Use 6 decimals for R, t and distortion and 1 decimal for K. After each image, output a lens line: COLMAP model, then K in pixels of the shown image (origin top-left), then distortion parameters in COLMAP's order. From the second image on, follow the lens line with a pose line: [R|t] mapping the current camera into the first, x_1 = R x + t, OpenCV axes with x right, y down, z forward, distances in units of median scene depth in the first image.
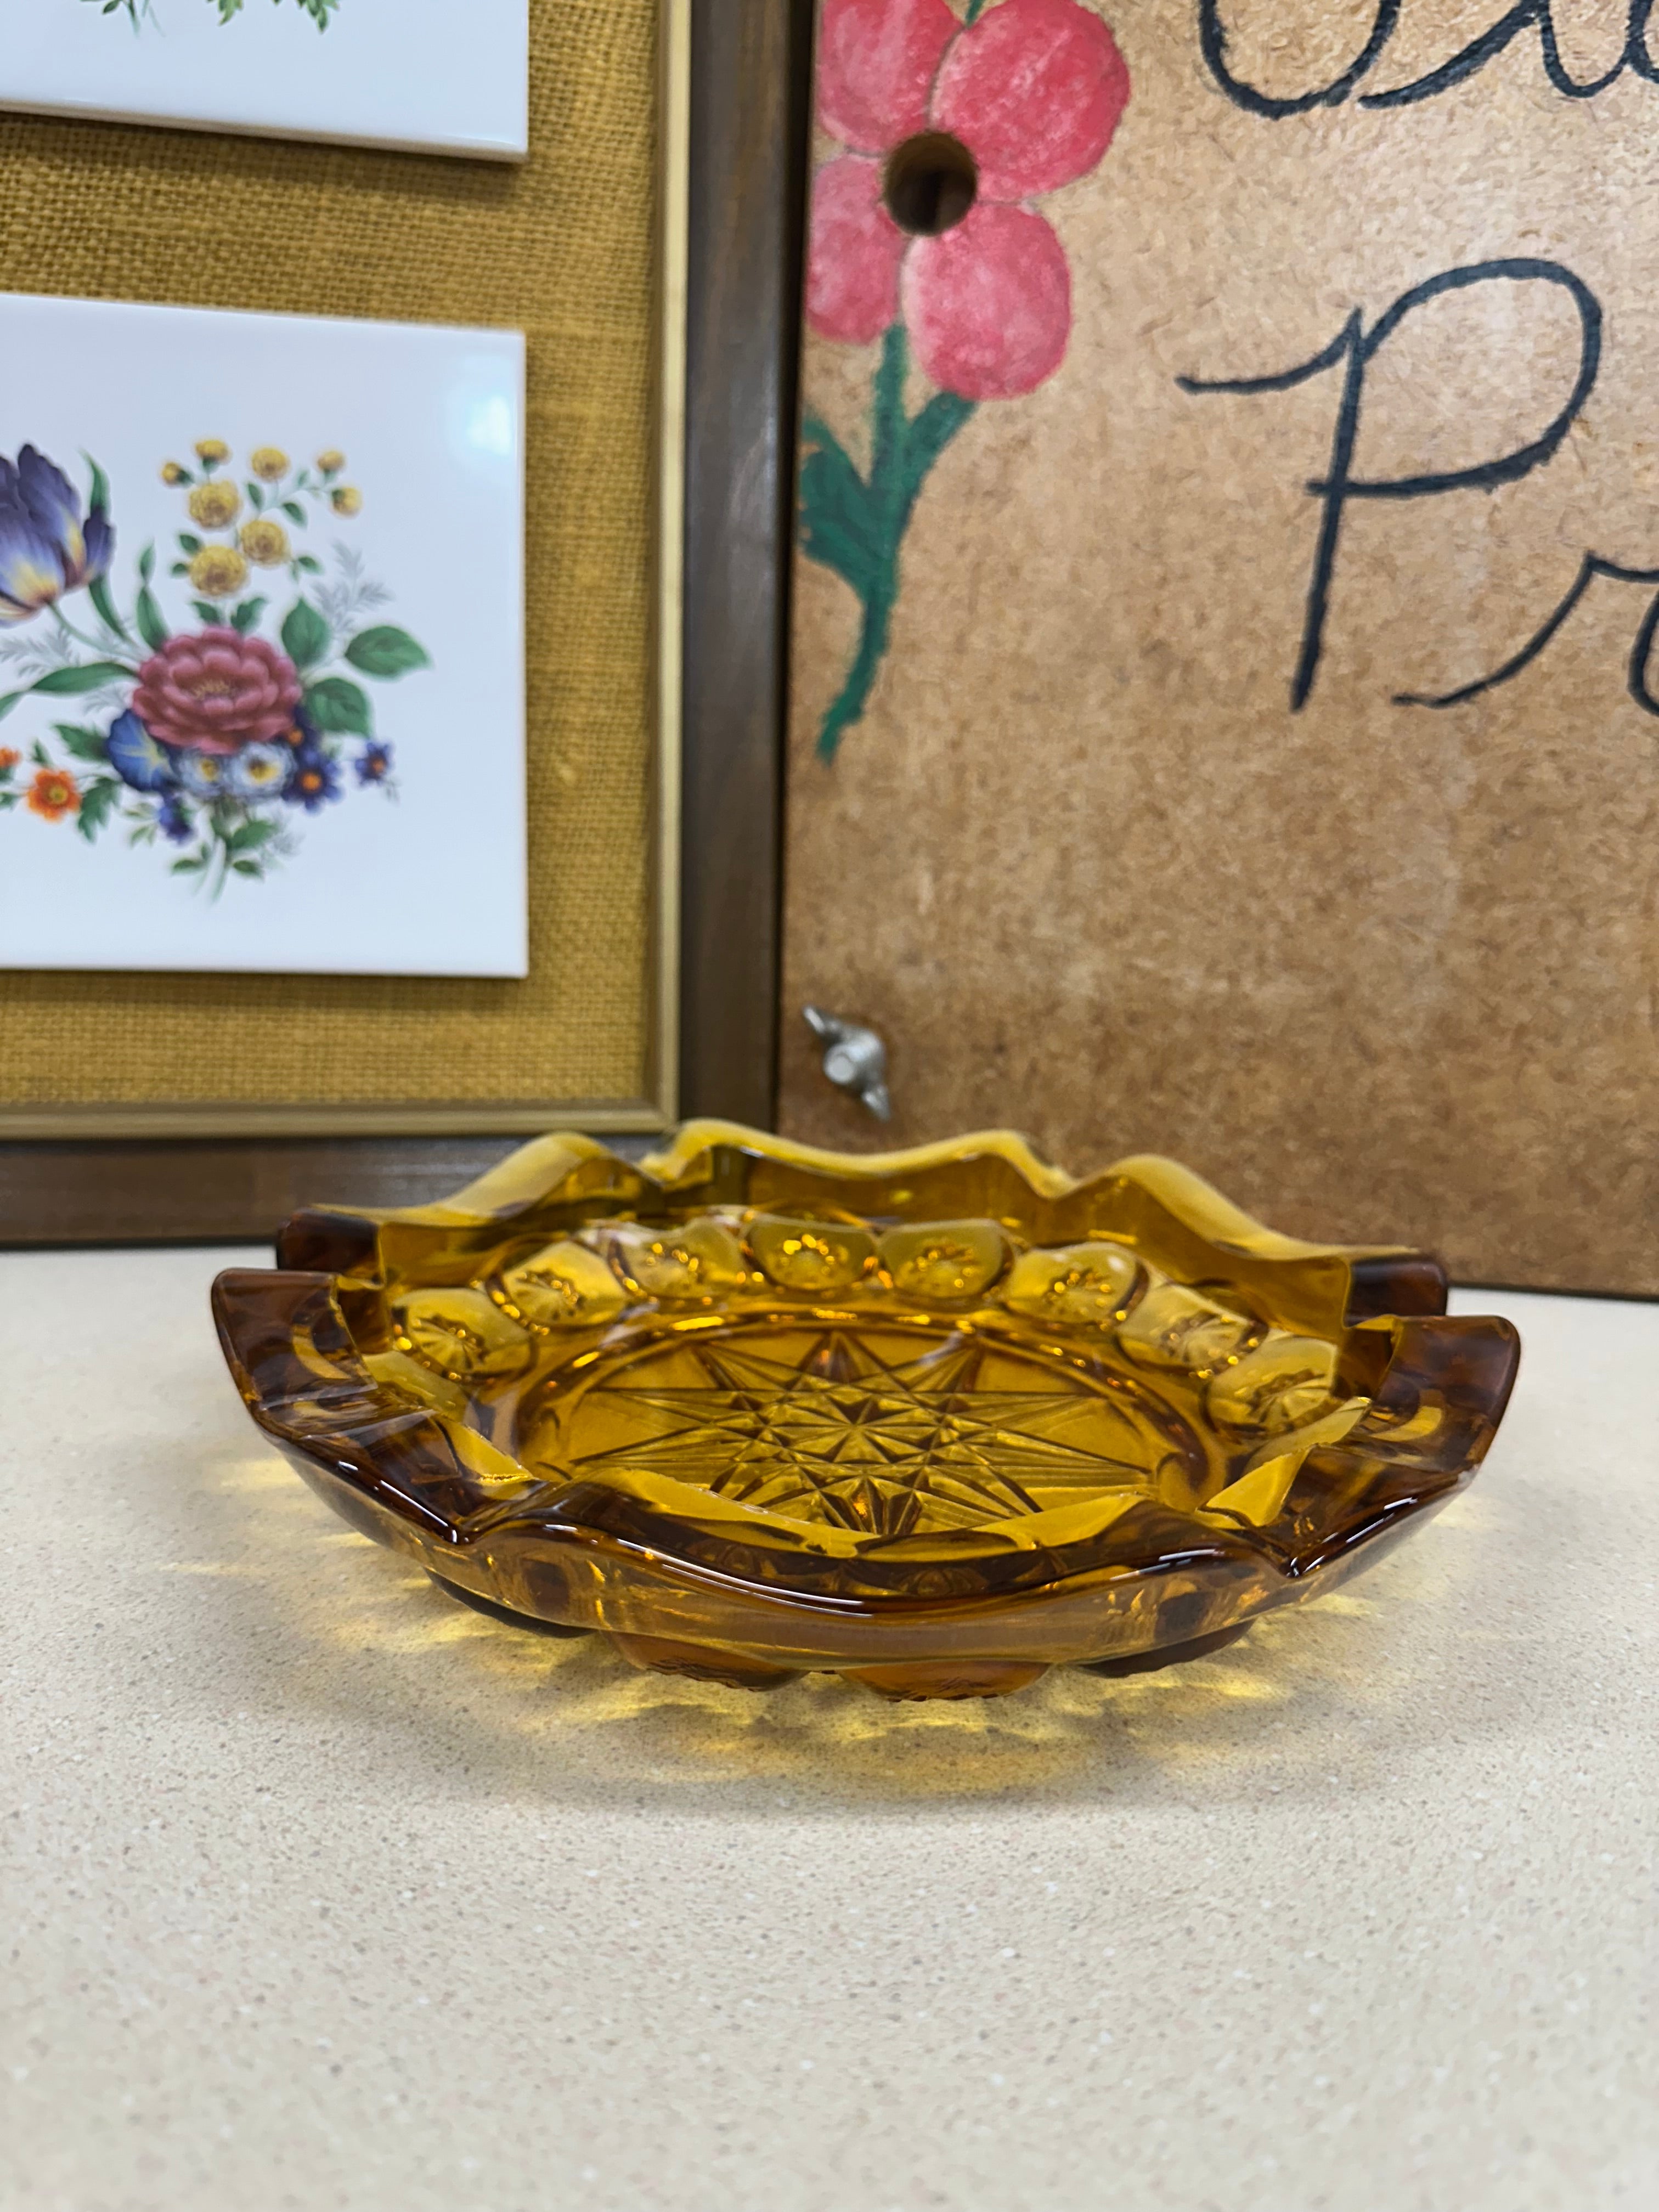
lens RADIAL K [[1620.3, 0, 824.2], [0, 1620.3, 1106.6], [0, 0, 1]] dist [0.011181, -0.054708]
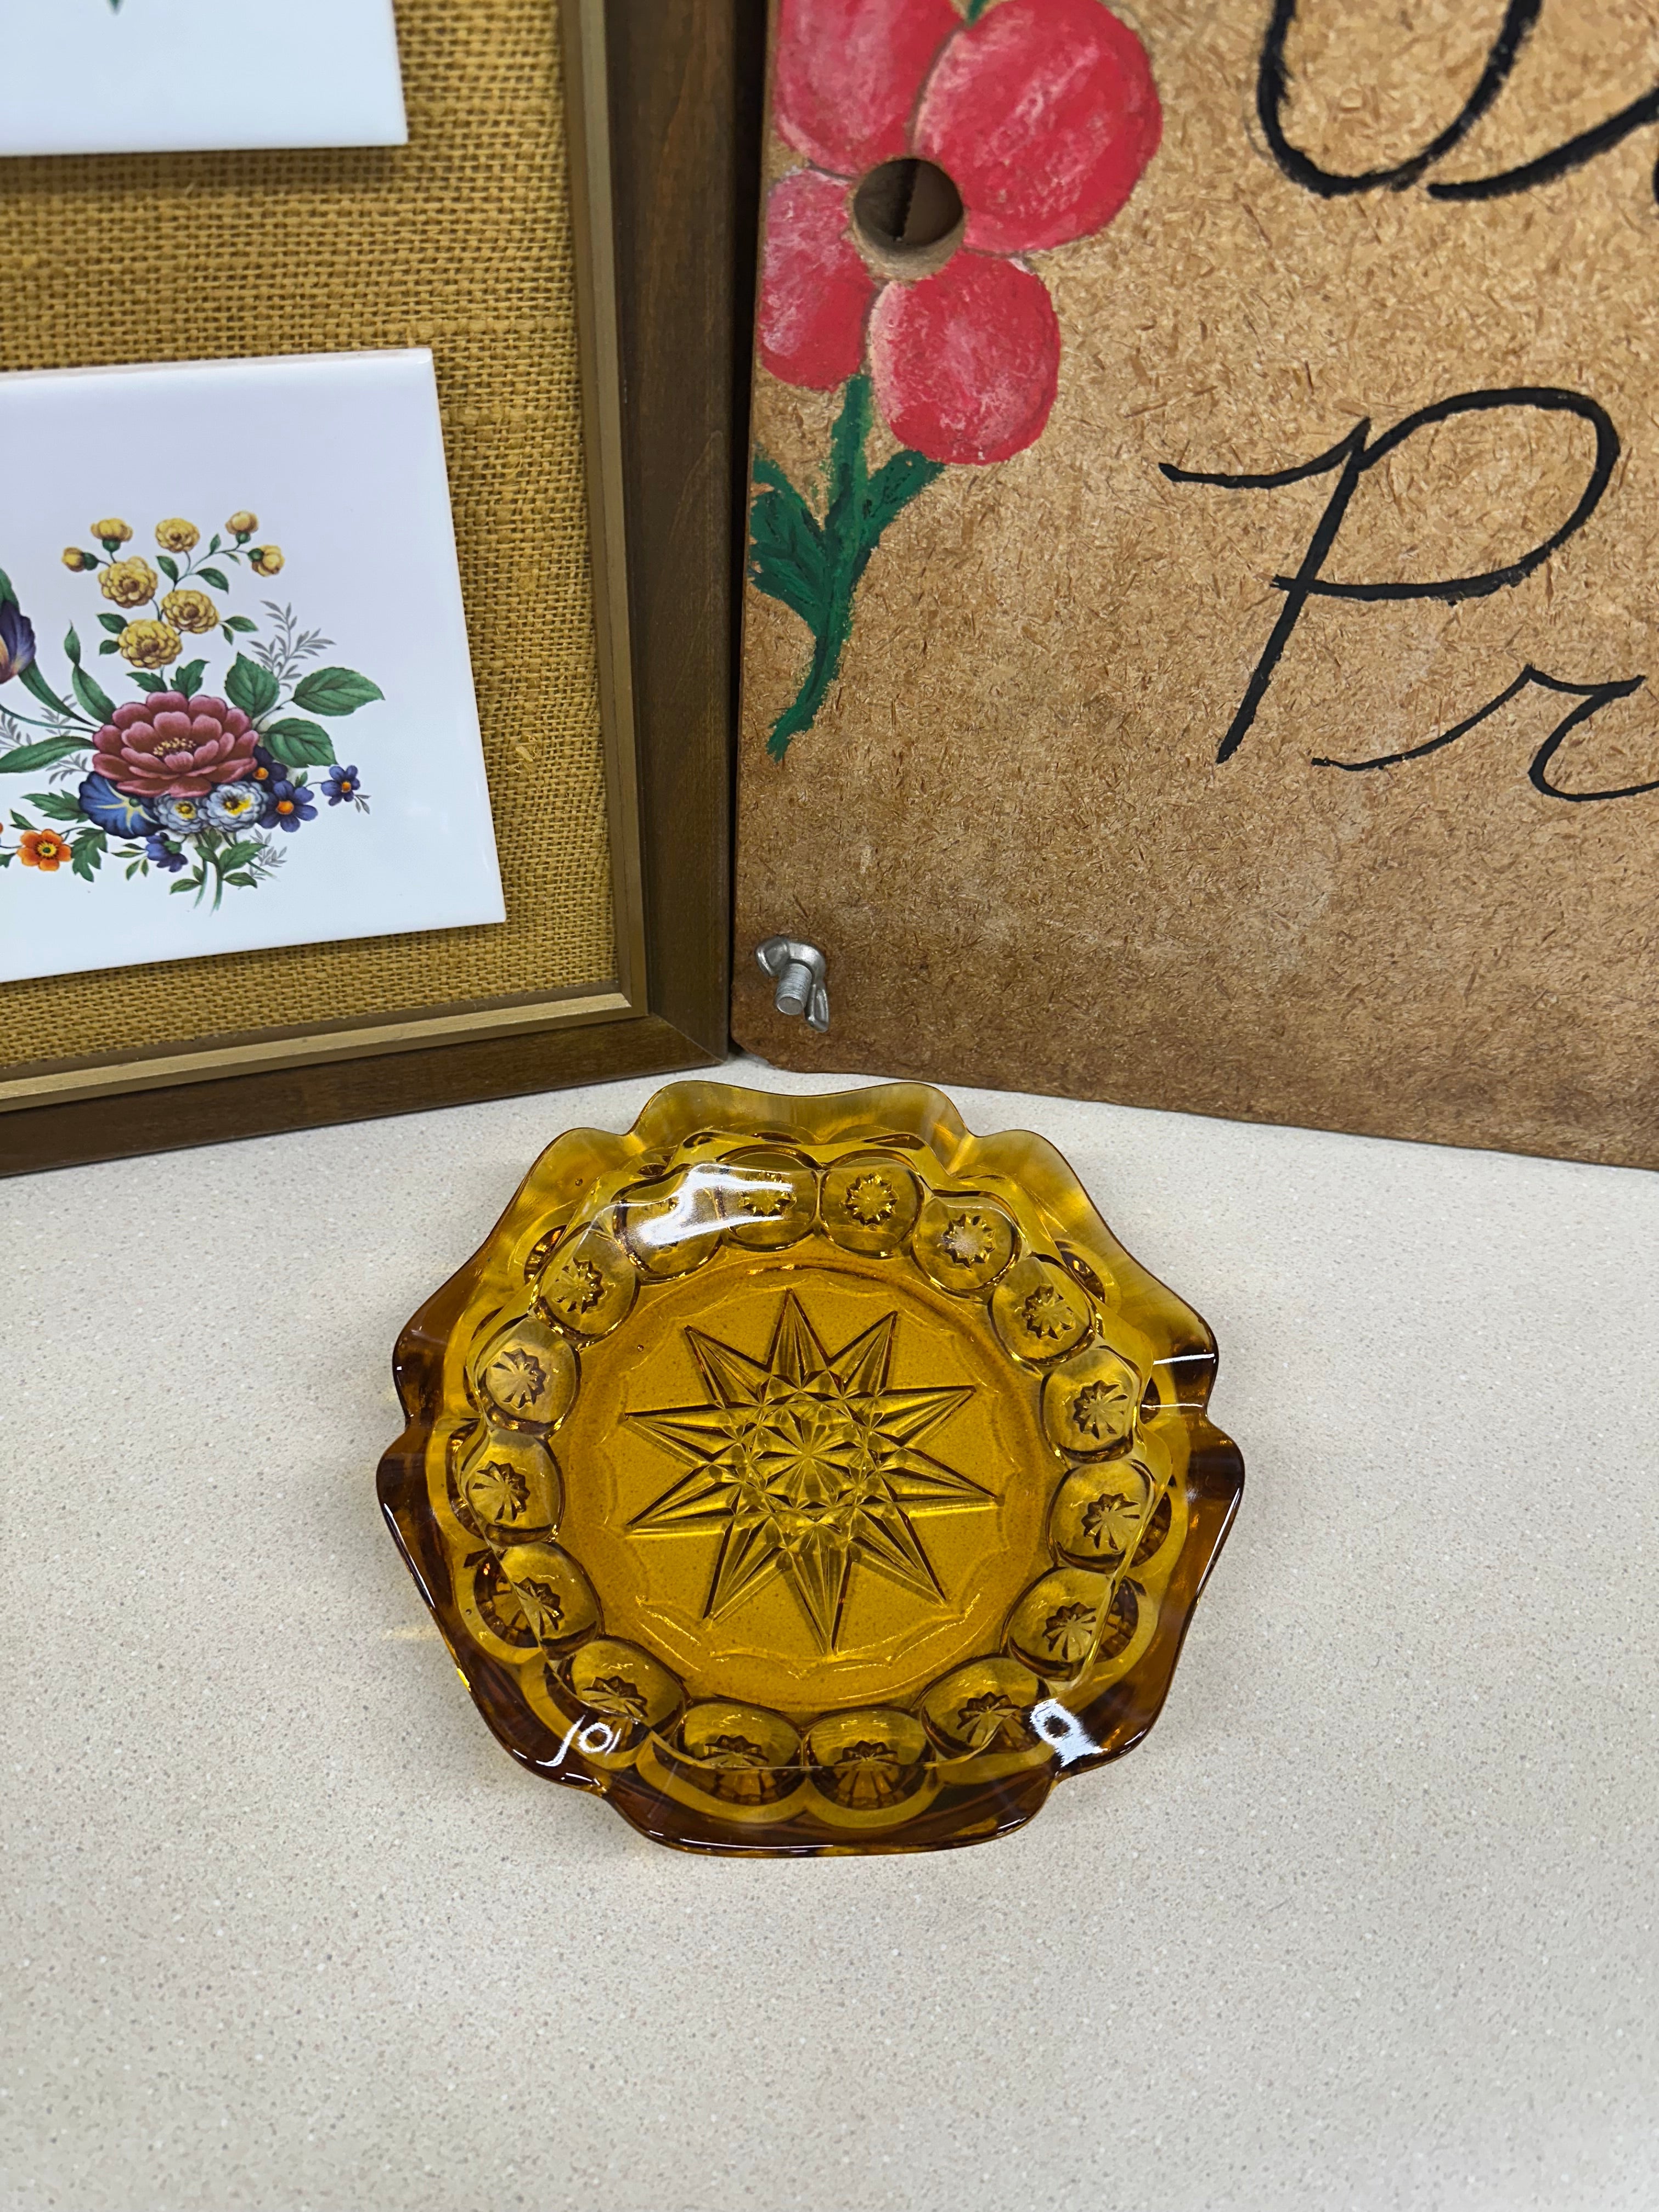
lens RADIAL K [[1596.3, 0, 820.4], [0, 1596.3, 1104.6], [0, 0, 1]] dist [0.006856, -0.031681]
pose [[0.998041, -0.020562, 0.059089, -0.037730], [-0.023416, 0.753048, 0.657549, -0.766423], [-0.058018, -0.657644, 0.751091, 0.084642]]
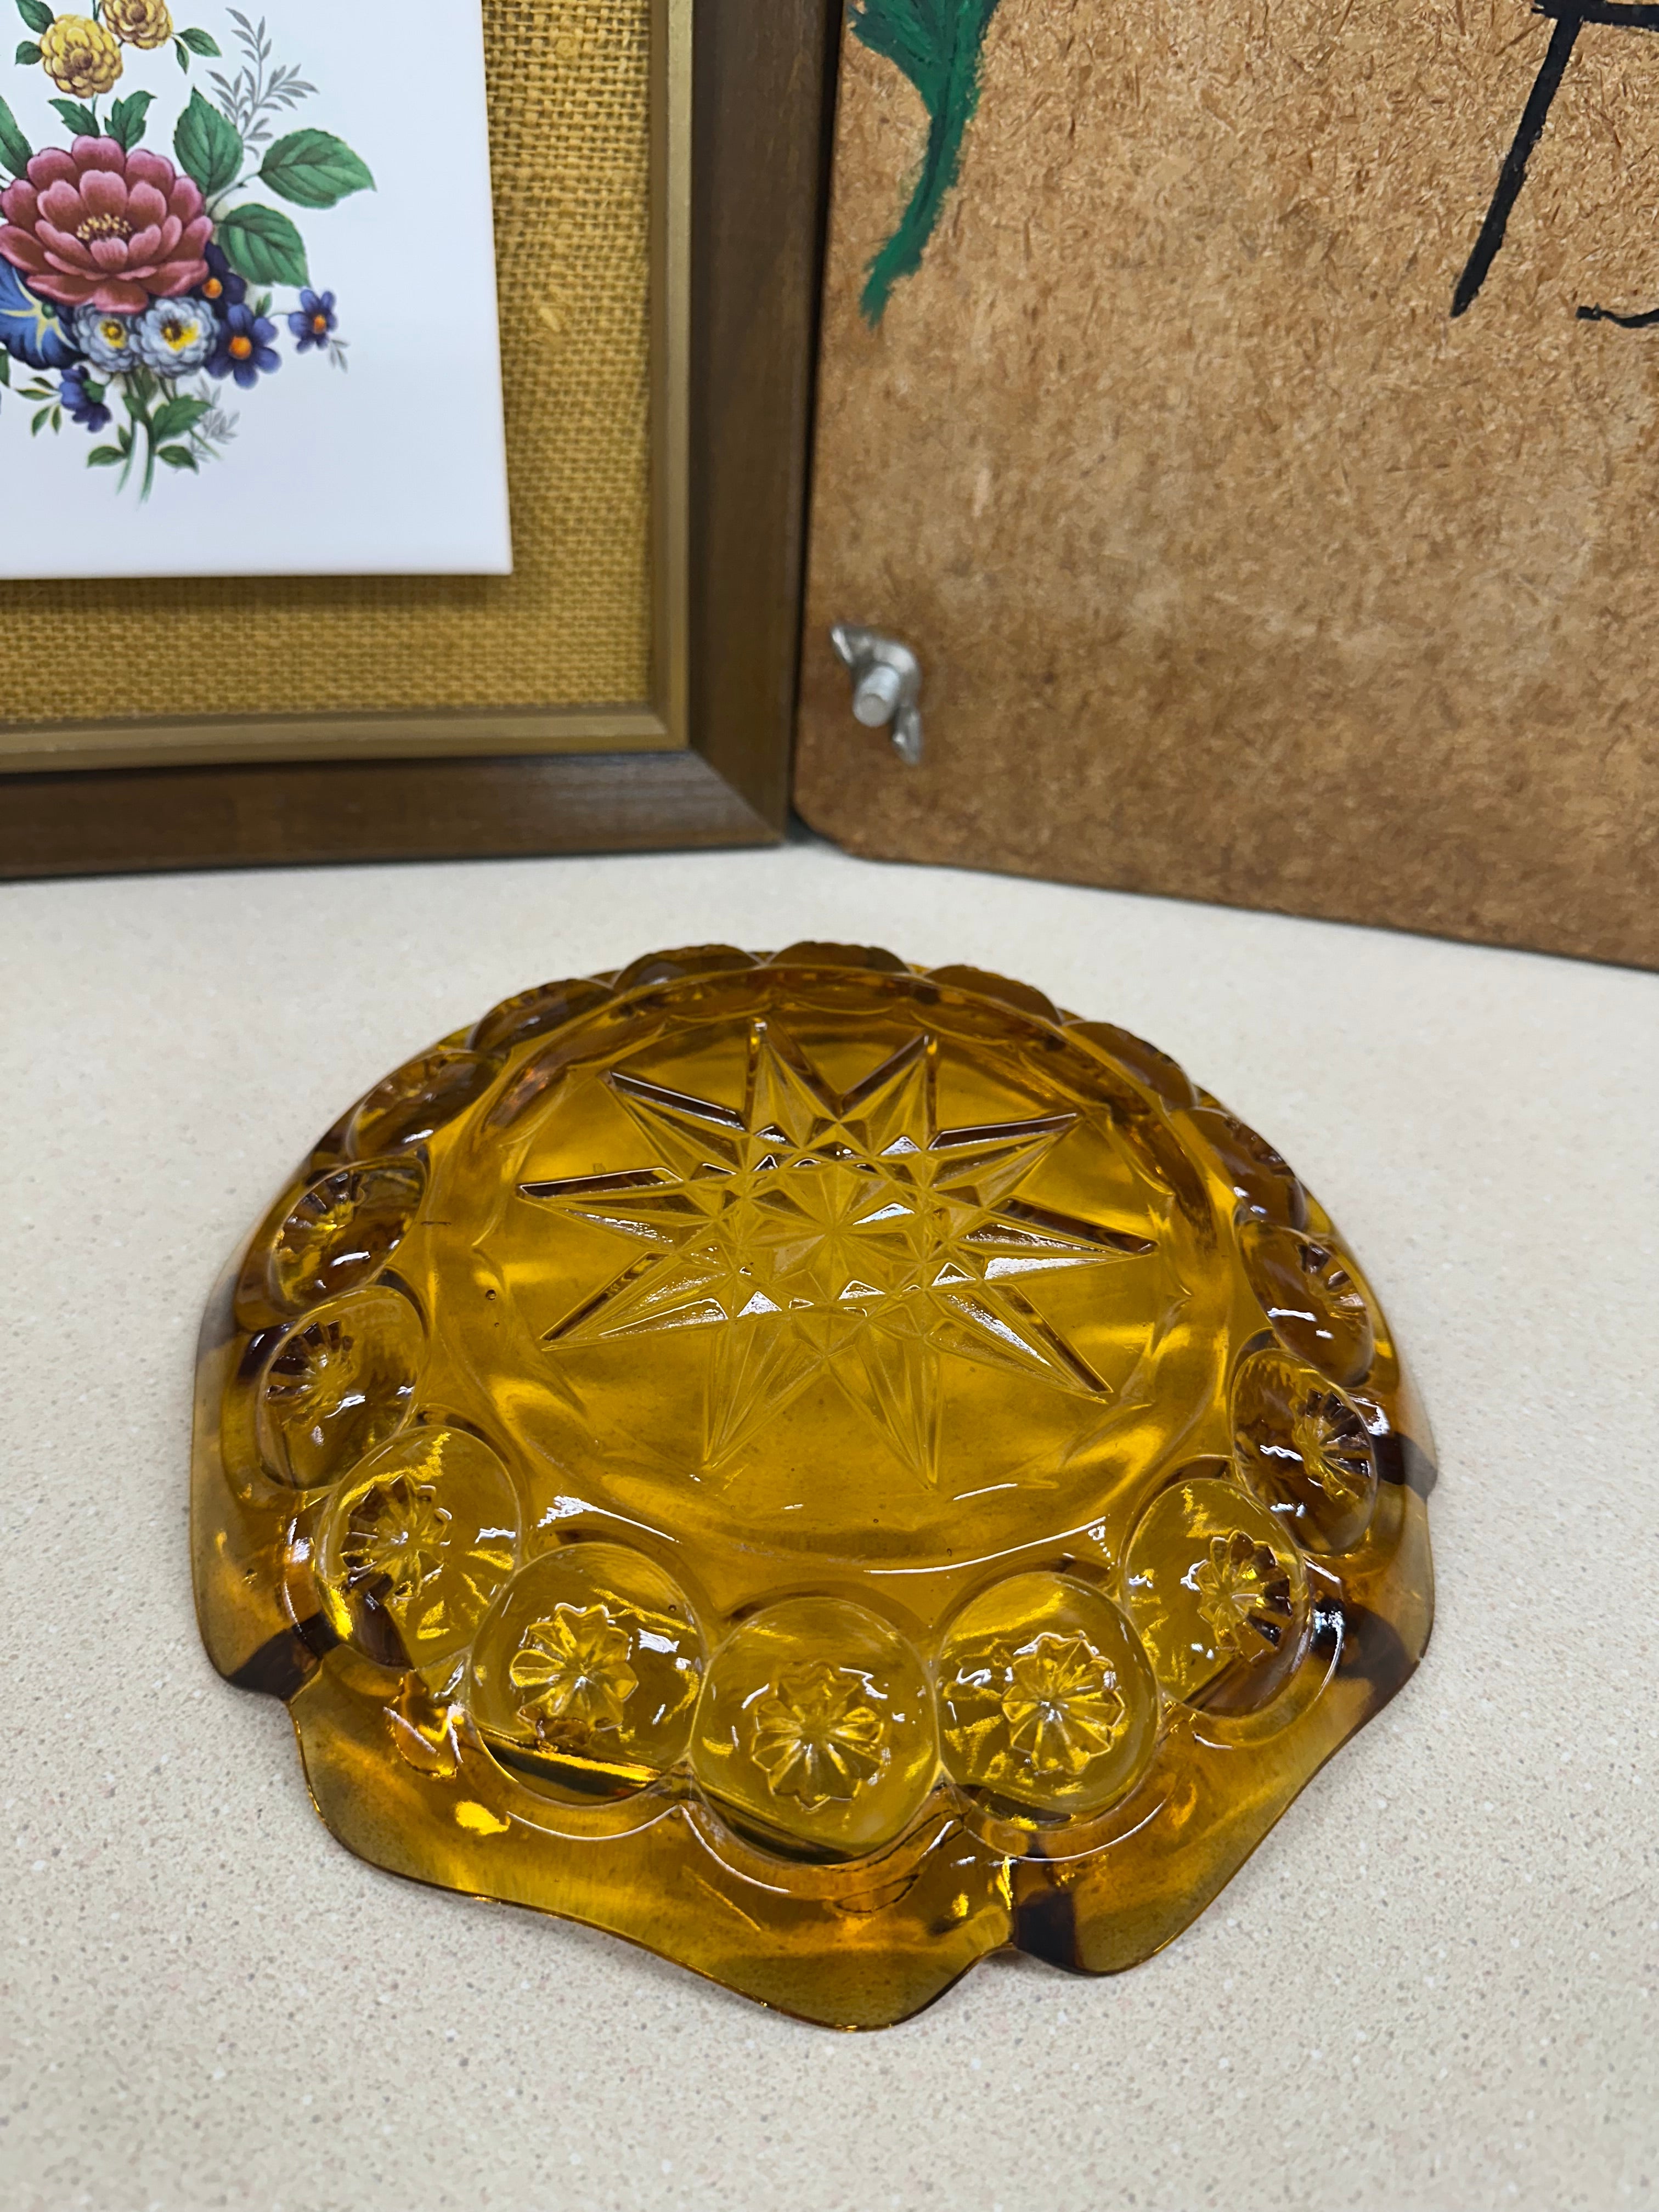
lens RADIAL K [[1627.1, 0, 829.5], [0, 1627.1, 1106.0], [0, 0, 1]] dist [-0.039315, 0.009640]
pose [[0.999272, 0.031556, 0.021448, -0.026135], [-0.038056, 0.864745, 0.500768, -0.295439], [-0.002745, -0.501219, 0.865316, 0.113714]]
